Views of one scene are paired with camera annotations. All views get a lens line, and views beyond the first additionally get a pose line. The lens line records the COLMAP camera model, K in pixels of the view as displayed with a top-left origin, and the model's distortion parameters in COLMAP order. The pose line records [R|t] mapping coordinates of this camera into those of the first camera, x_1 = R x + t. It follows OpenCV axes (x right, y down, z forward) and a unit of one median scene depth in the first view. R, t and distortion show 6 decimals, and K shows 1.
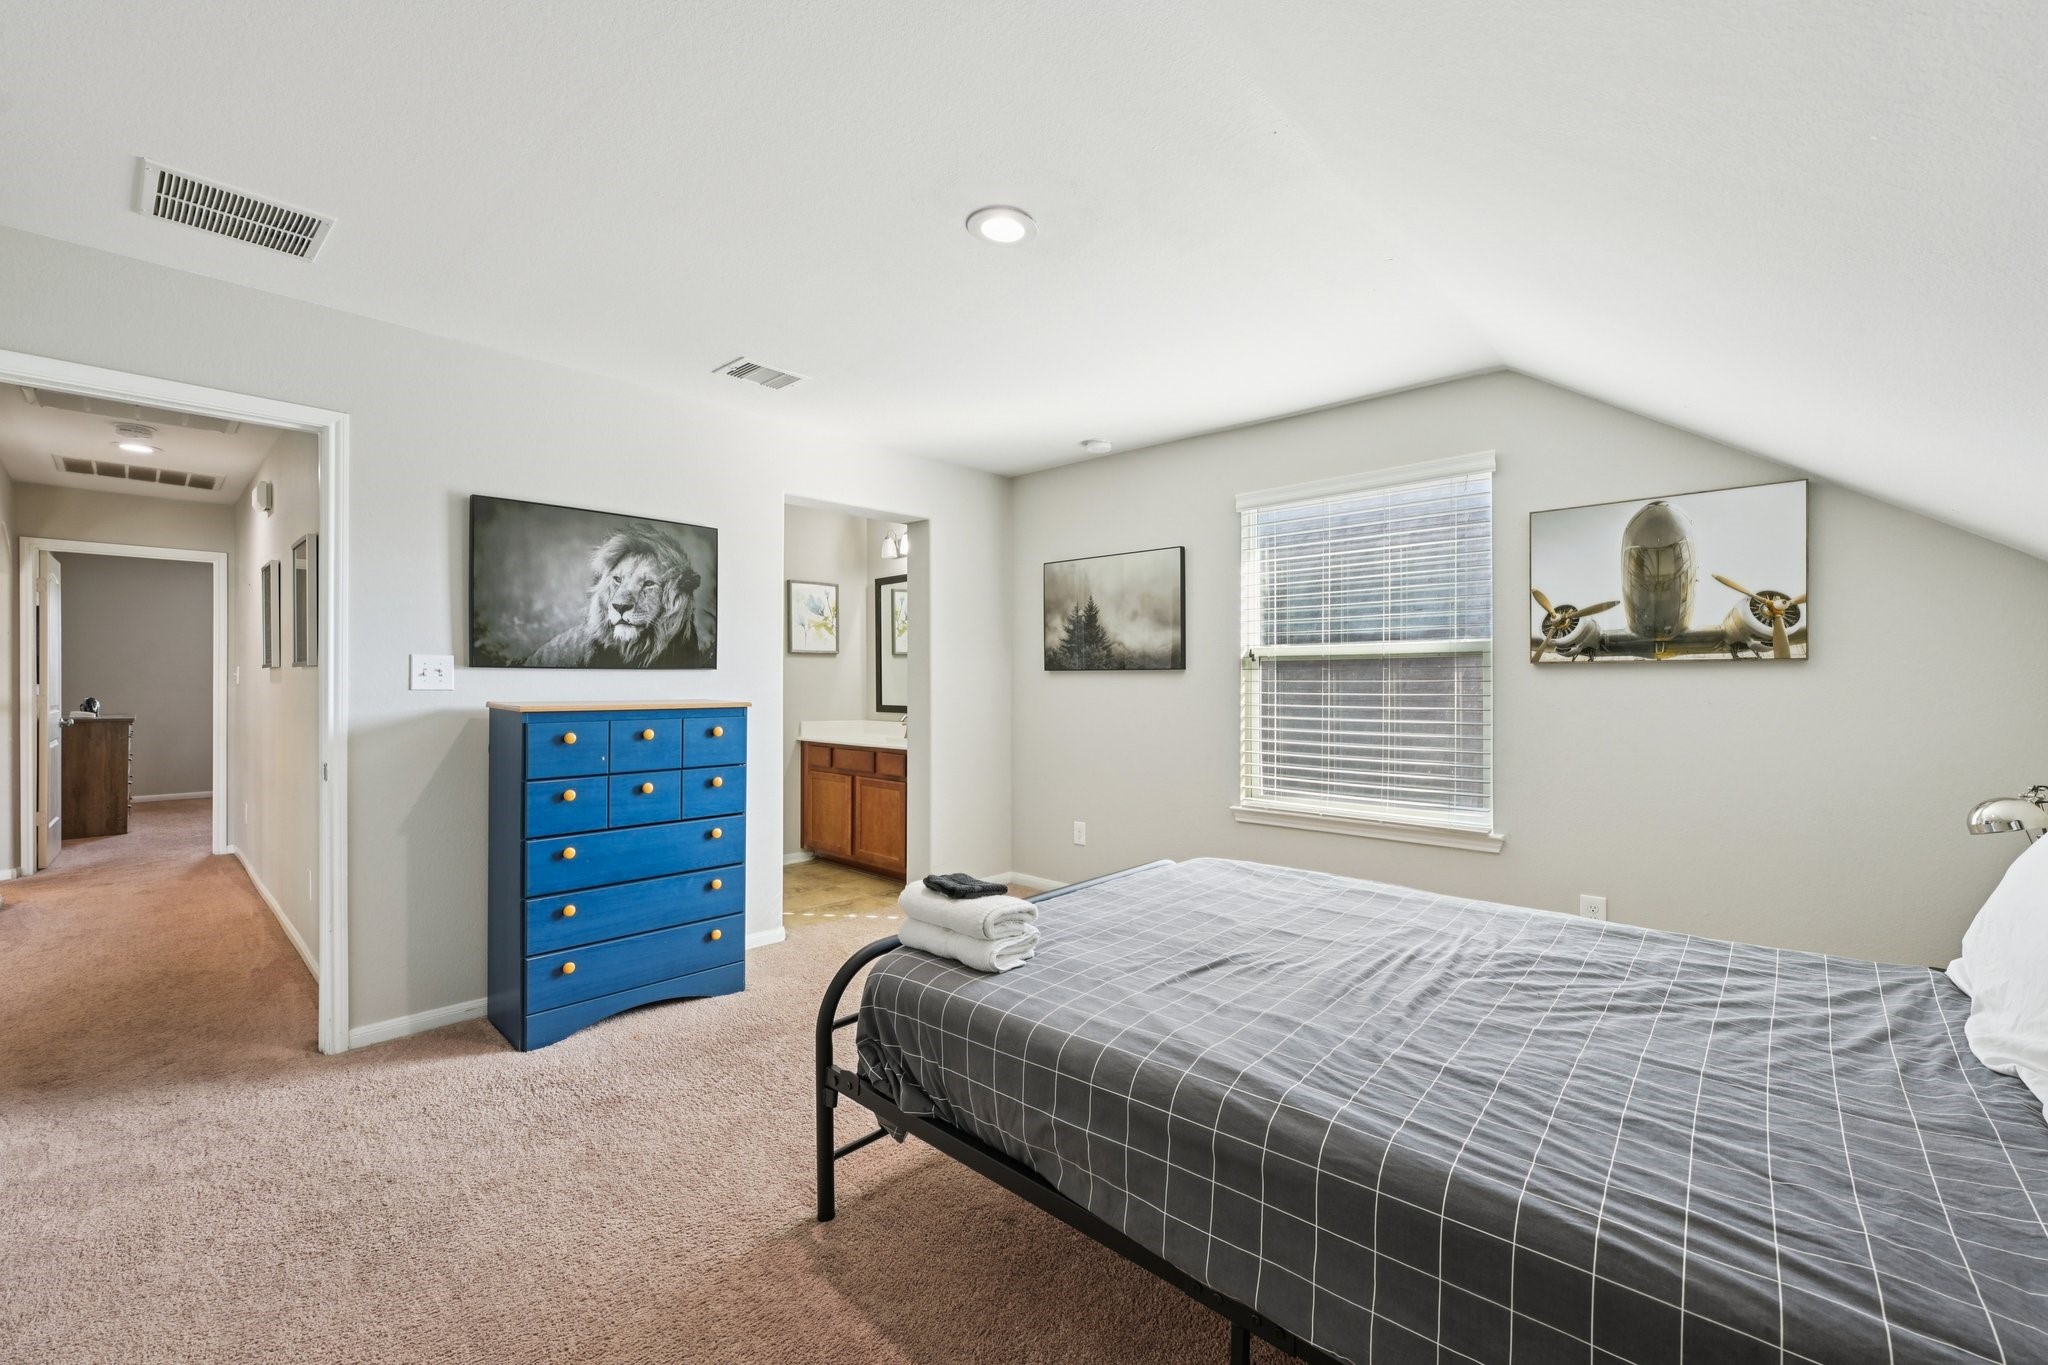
lens RADIAL K [[856.1, 0, 1028.4], [0, 856.1, 688.8], [0, 0, 1]] dist [-0.000650, 0.000235]
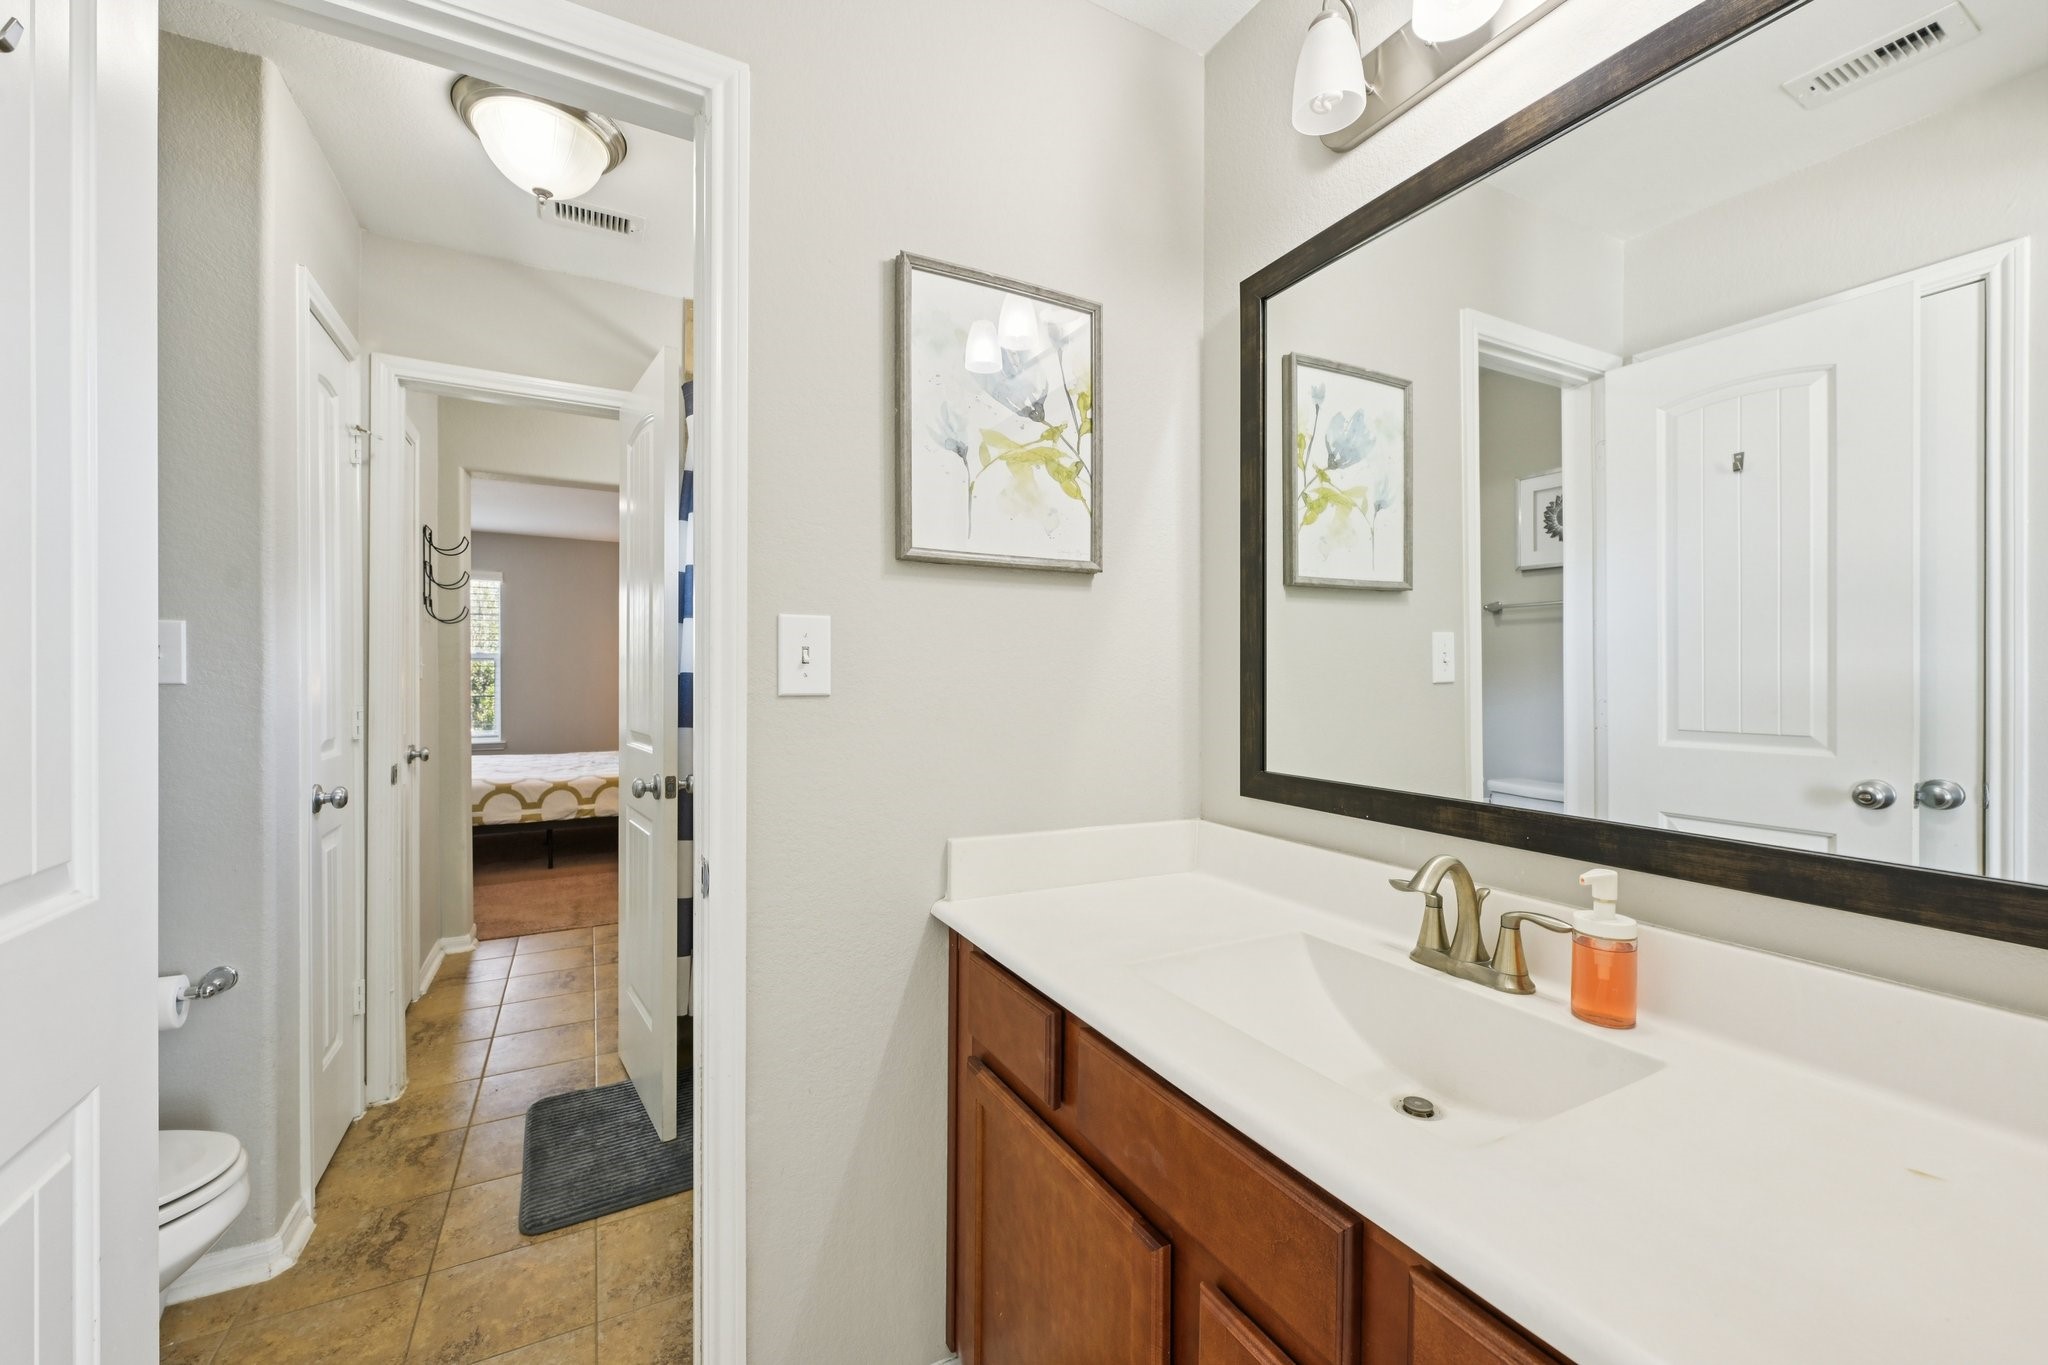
lens RADIAL K [[812.1, 0, 1027.9], [0, 812.1, 682.3], [0, 0, 1]] dist [0.003756, 0.000585]
pose [[0.950687, 0.004522, -0.310119, -0.166833], [-0.005611, 0.999981, -0.002621, -0.006803], [0.310101, 0.004232, 0.950694, 0.762431]]
